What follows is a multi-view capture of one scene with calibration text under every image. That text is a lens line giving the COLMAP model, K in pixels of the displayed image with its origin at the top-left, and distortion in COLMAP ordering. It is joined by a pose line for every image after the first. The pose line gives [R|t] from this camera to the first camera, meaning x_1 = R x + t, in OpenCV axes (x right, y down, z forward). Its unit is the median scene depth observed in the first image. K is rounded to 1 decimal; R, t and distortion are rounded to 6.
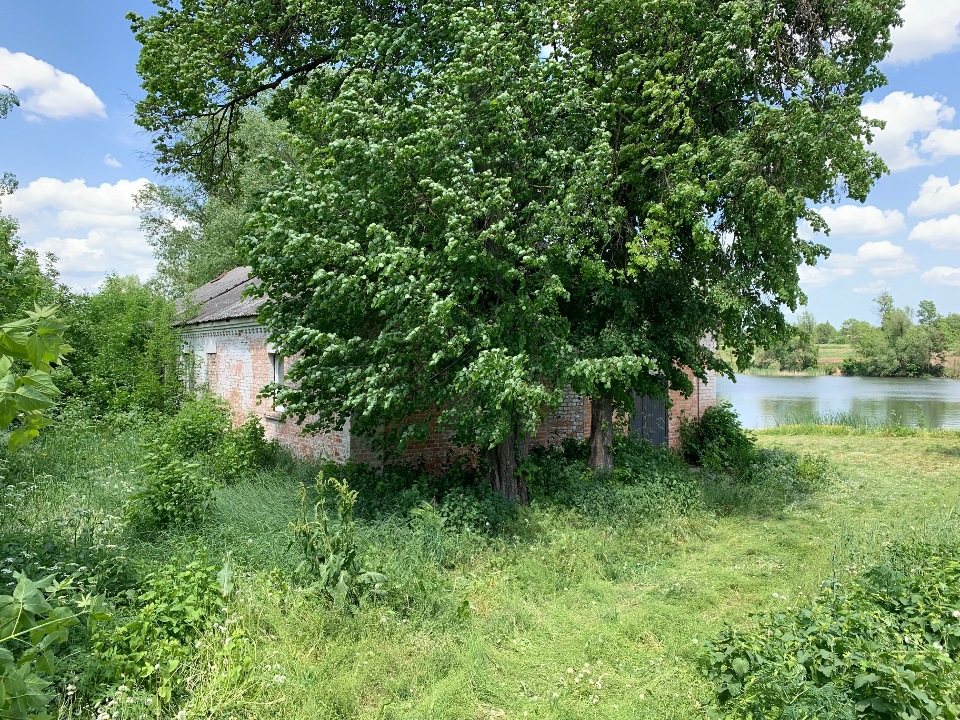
lens RADIAL K [[737.3, 0, 480.0], [0, 737.3, 360.0], [0, 0, 1]] dist [0.071803, -0.117460]
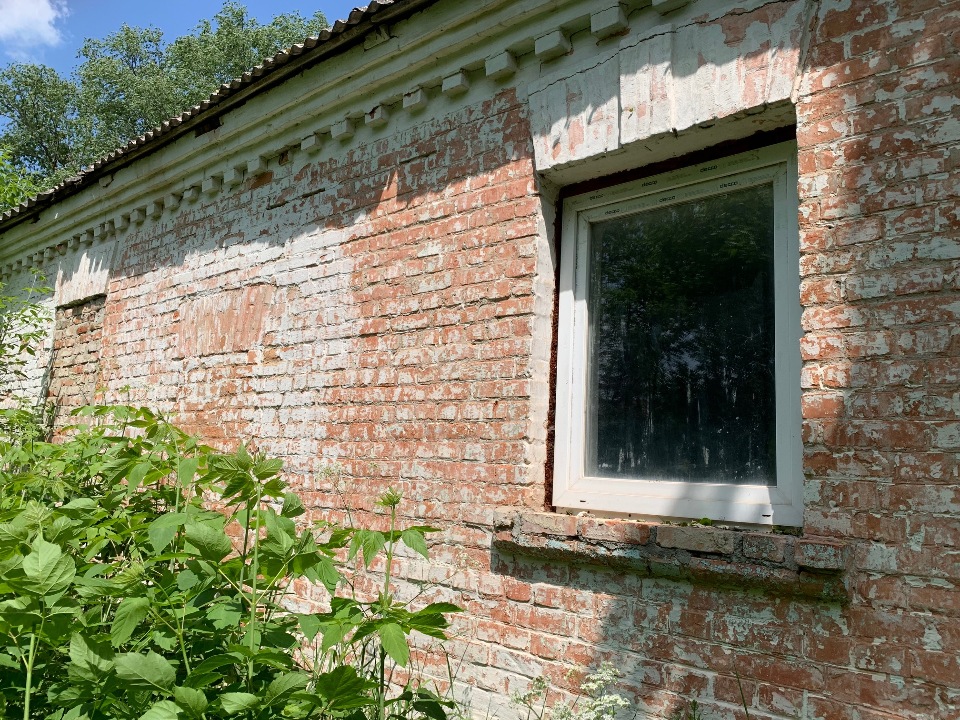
lens RADIAL K [[737.3, 0, 480.0], [0, 737.3, 360.0], [0, 0, 1]] dist [0.071803, -0.117460]
pose [[0.969875, 0.080542, 0.229904, -0.304226], [-0.045075, 0.986799, -0.155549, 0.056240], [-0.239397, 0.140500, 0.960702, 0.759012]]
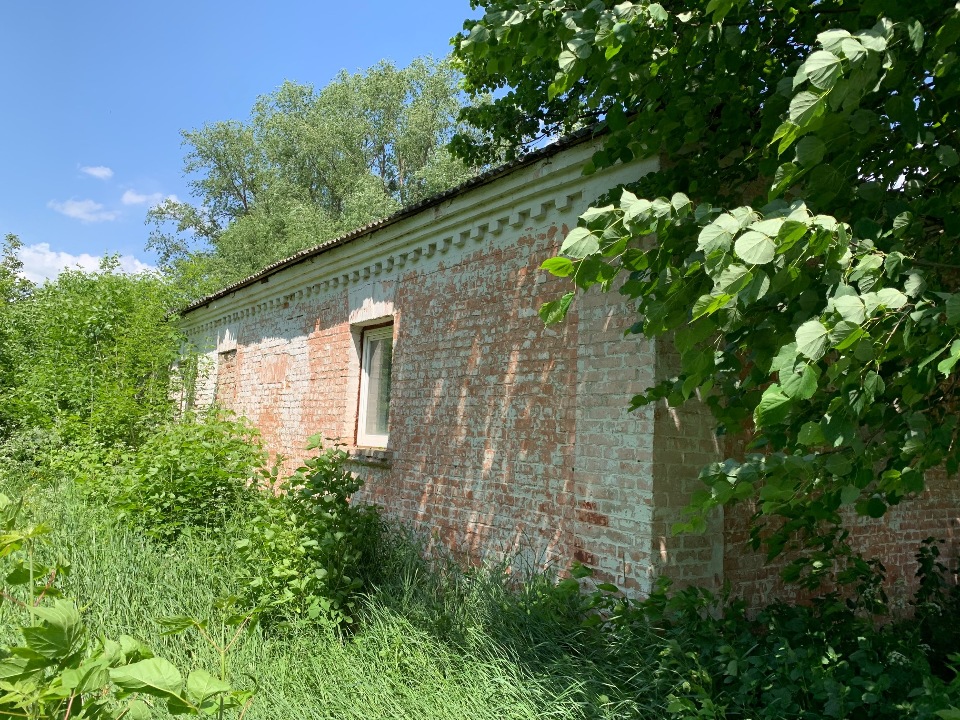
lens RADIAL K [[737.3, 0, 480.0], [0, 737.3, 360.0], [0, 0, 1]] dist [0.071803, -0.117460]
pose [[0.999213, 0.039005, -0.007168, -0.178403], [-0.039539, 0.993791, -0.104004, 0.054192], [0.003067, 0.104206, 0.994551, 0.474174]]
